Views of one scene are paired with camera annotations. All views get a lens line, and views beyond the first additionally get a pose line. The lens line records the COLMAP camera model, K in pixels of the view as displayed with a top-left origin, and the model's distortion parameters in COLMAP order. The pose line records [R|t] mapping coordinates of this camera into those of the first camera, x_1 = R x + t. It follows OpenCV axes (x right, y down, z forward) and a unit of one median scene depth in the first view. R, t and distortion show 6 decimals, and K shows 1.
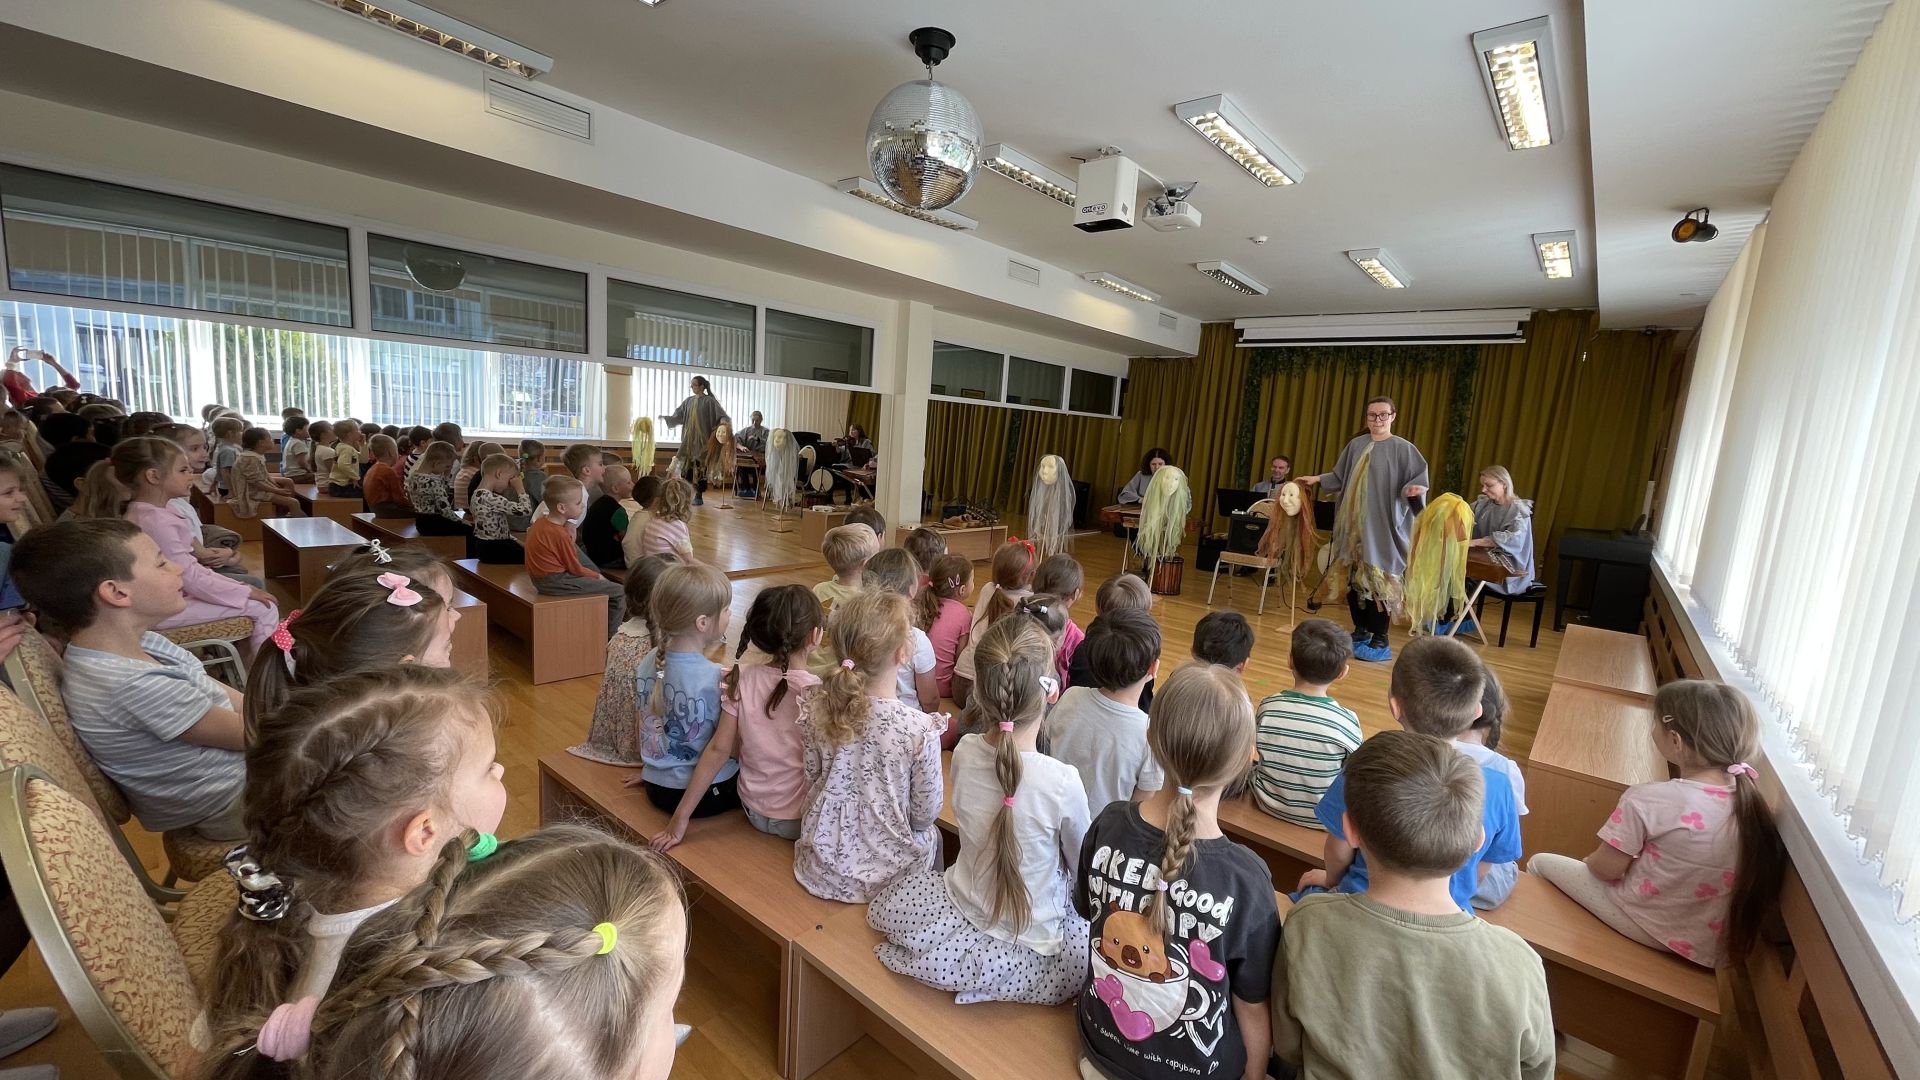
lens RADIAL K [[778.7, 0, 953.7], [0, 778.7, 534.0], [0, 0, 1]] dist [-0.000471, 0.000480]
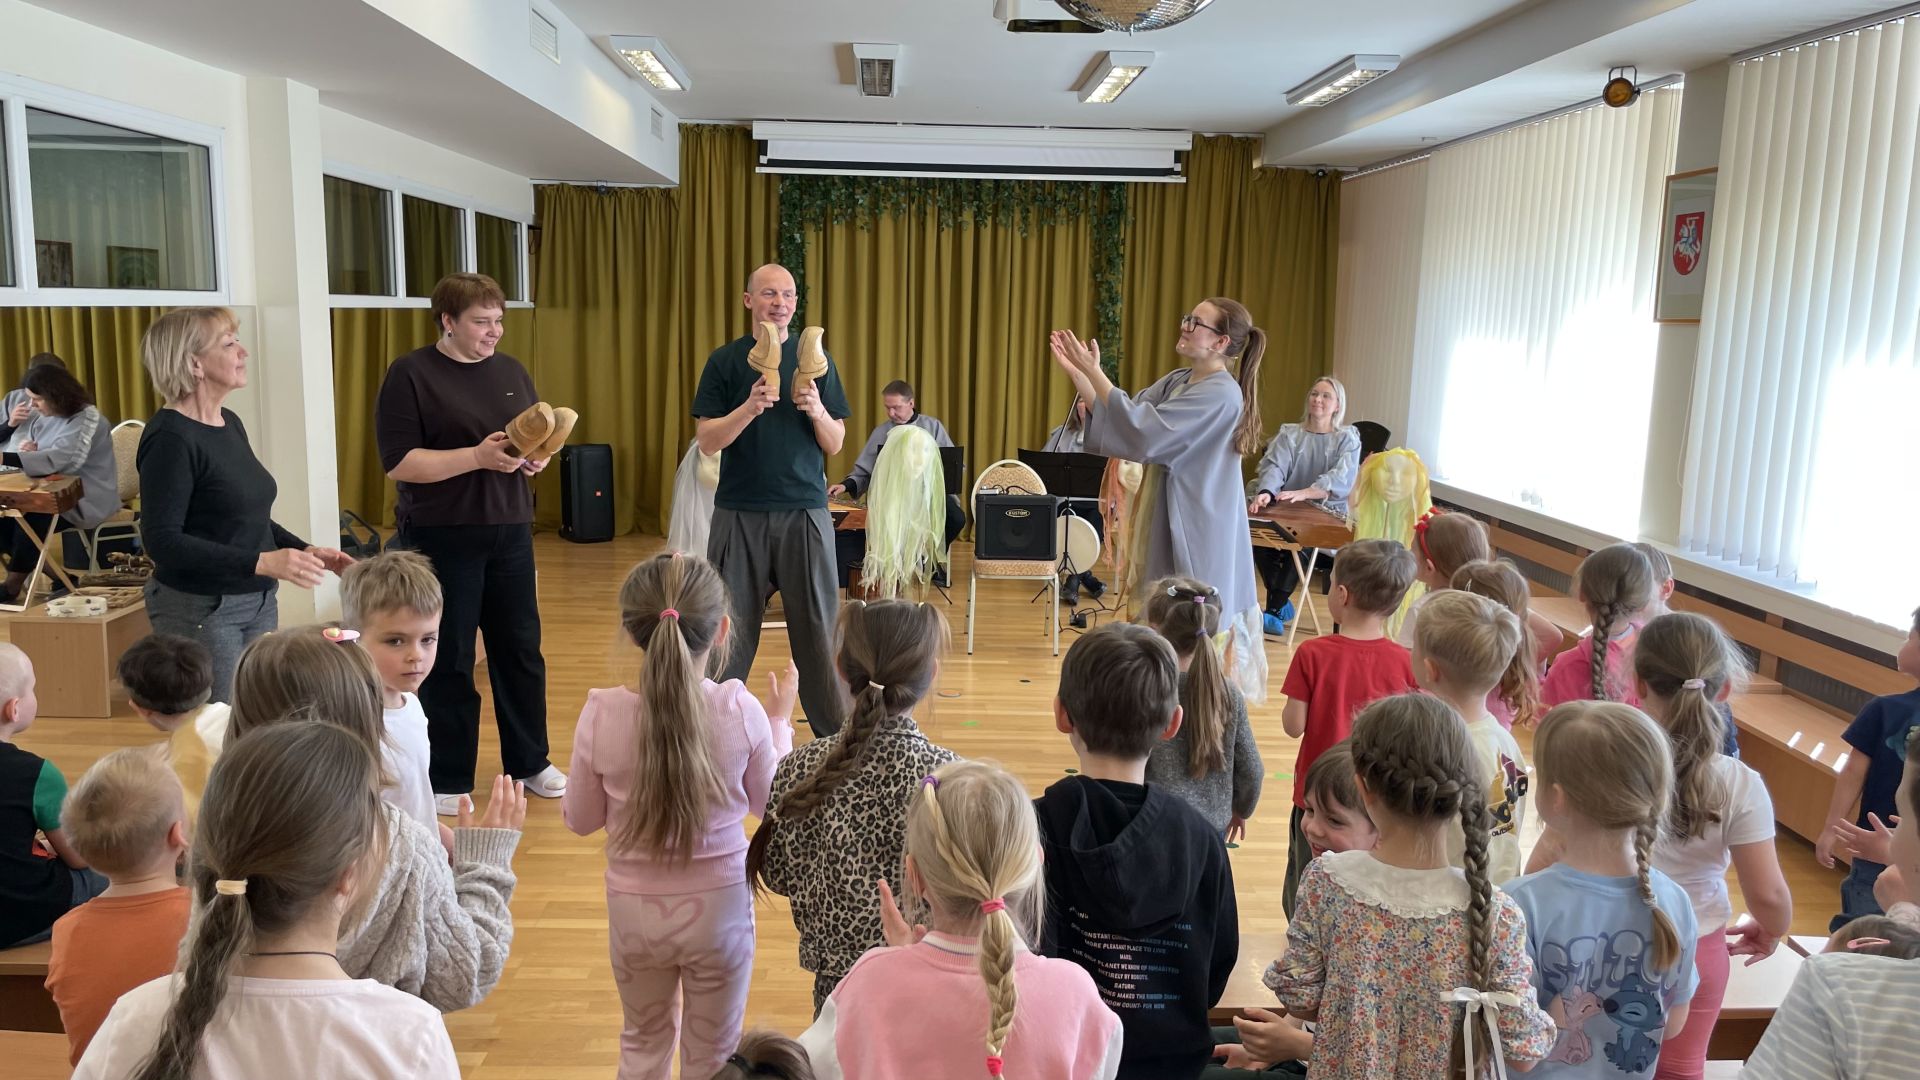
lens RADIAL K [[1464.2, 0, 926.5], [0, 1464.2, 561.1], [0, 0, 1]] dist [0.093062, -0.126563]
pose [[0.752328, -0.161869, 0.638593, -0.281107], [0.118430, 0.986783, 0.110605, -0.074858], [-0.648056, -0.007583, 0.761555, 0.131903]]
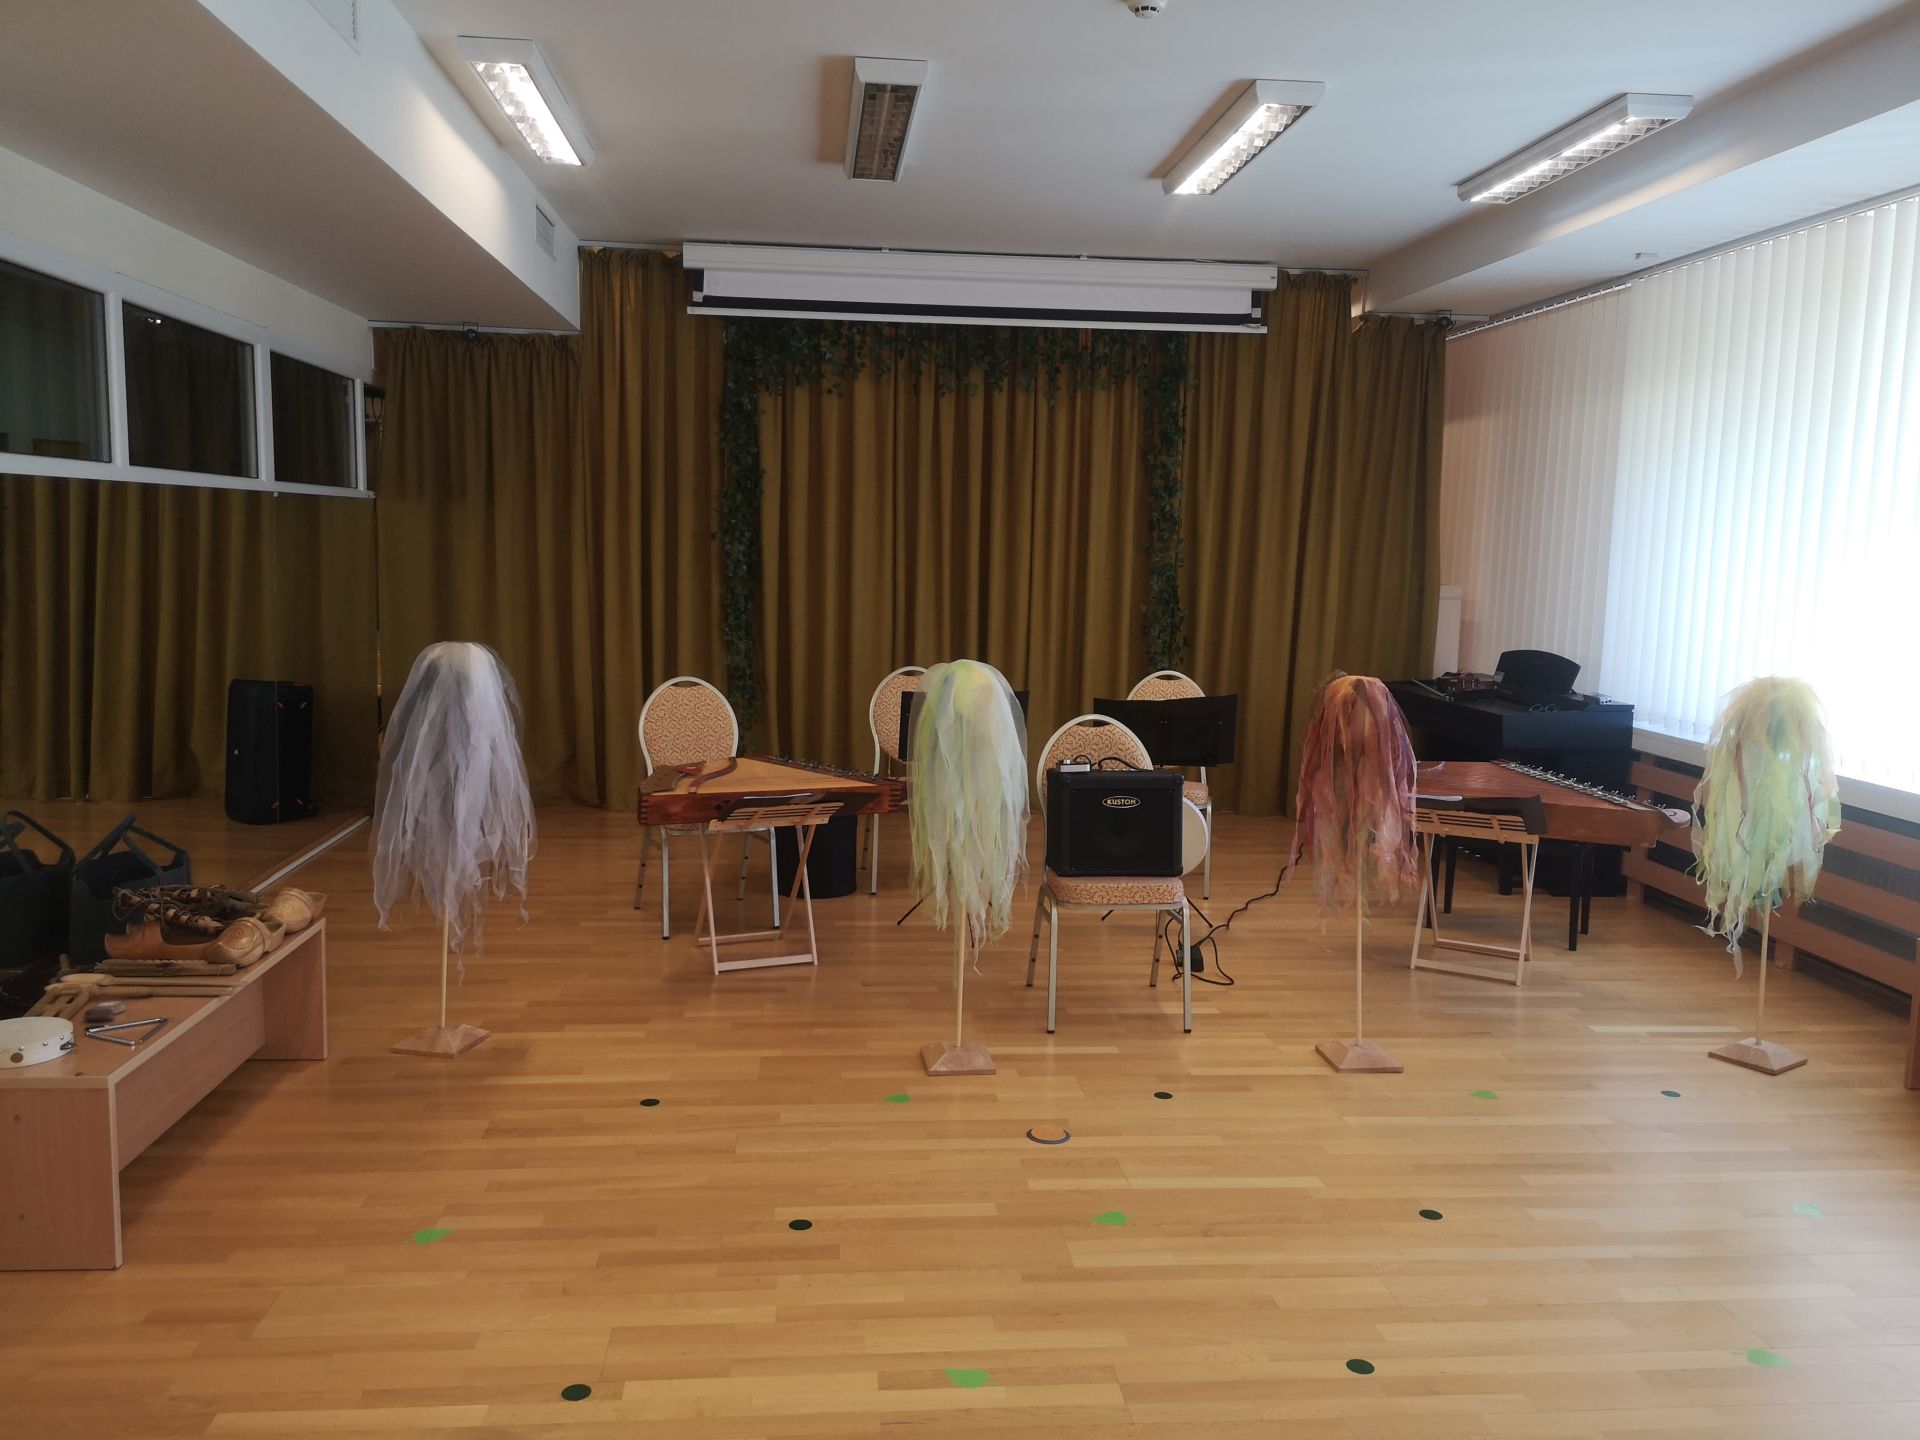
lens RADIAL K [[1489.5, 0, 960.7], [0, 1489.5, 716.0], [0, 0, 1]] dist [0.063670, -0.009258]
pose [[0.700468, -0.138234, 0.700168, -0.119764], [0.122322, 0.989799, 0.073042, -0.079421], [-0.703123, 0.034483, 0.710232, 0.385094]]
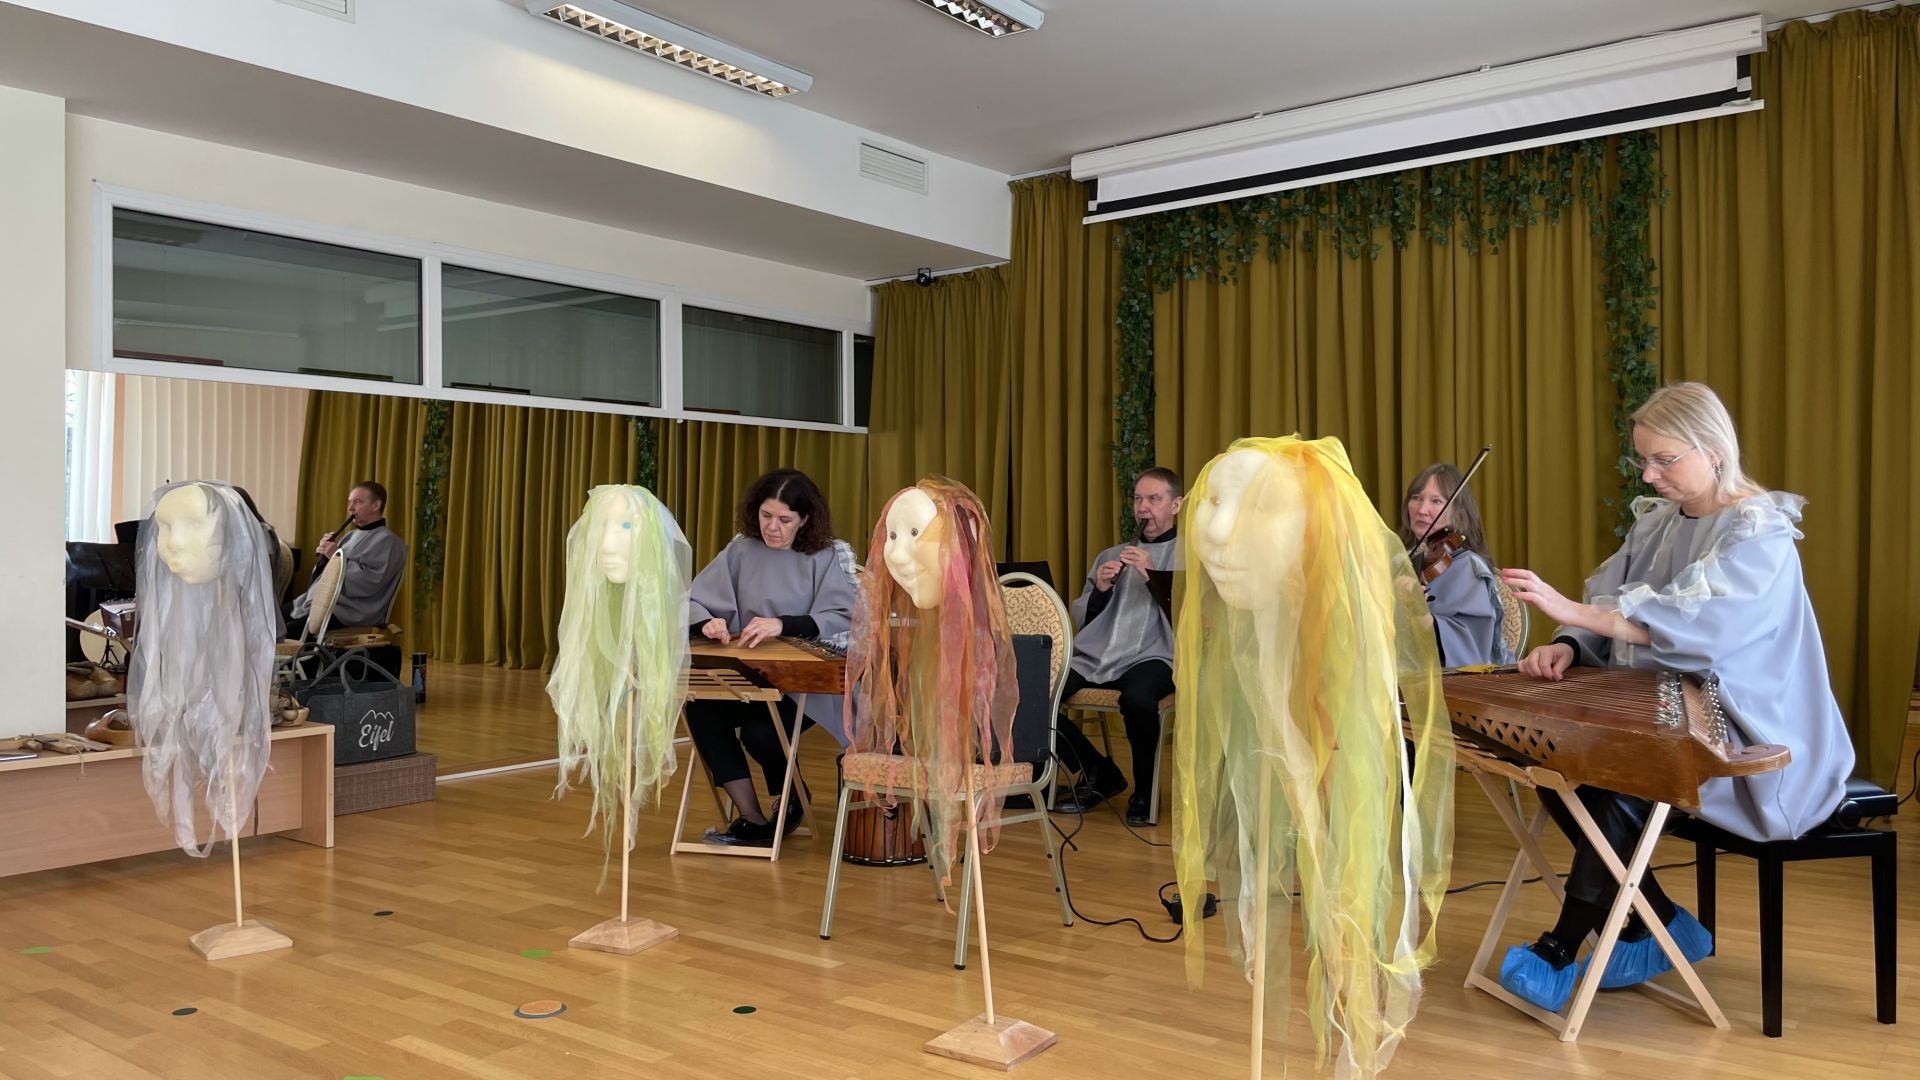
lens RADIAL K [[1464.2, 0, 913.4], [0, 1464.2, 502.1], [0, 0, 1]] dist [0.093062, -0.126563]
pose [[0.996769, -0.072961, 0.033585, 0.258337], [0.077338, 0.984703, -0.156135, 0.012775], [-0.021680, 0.158228, 0.987165, 0.300459]]
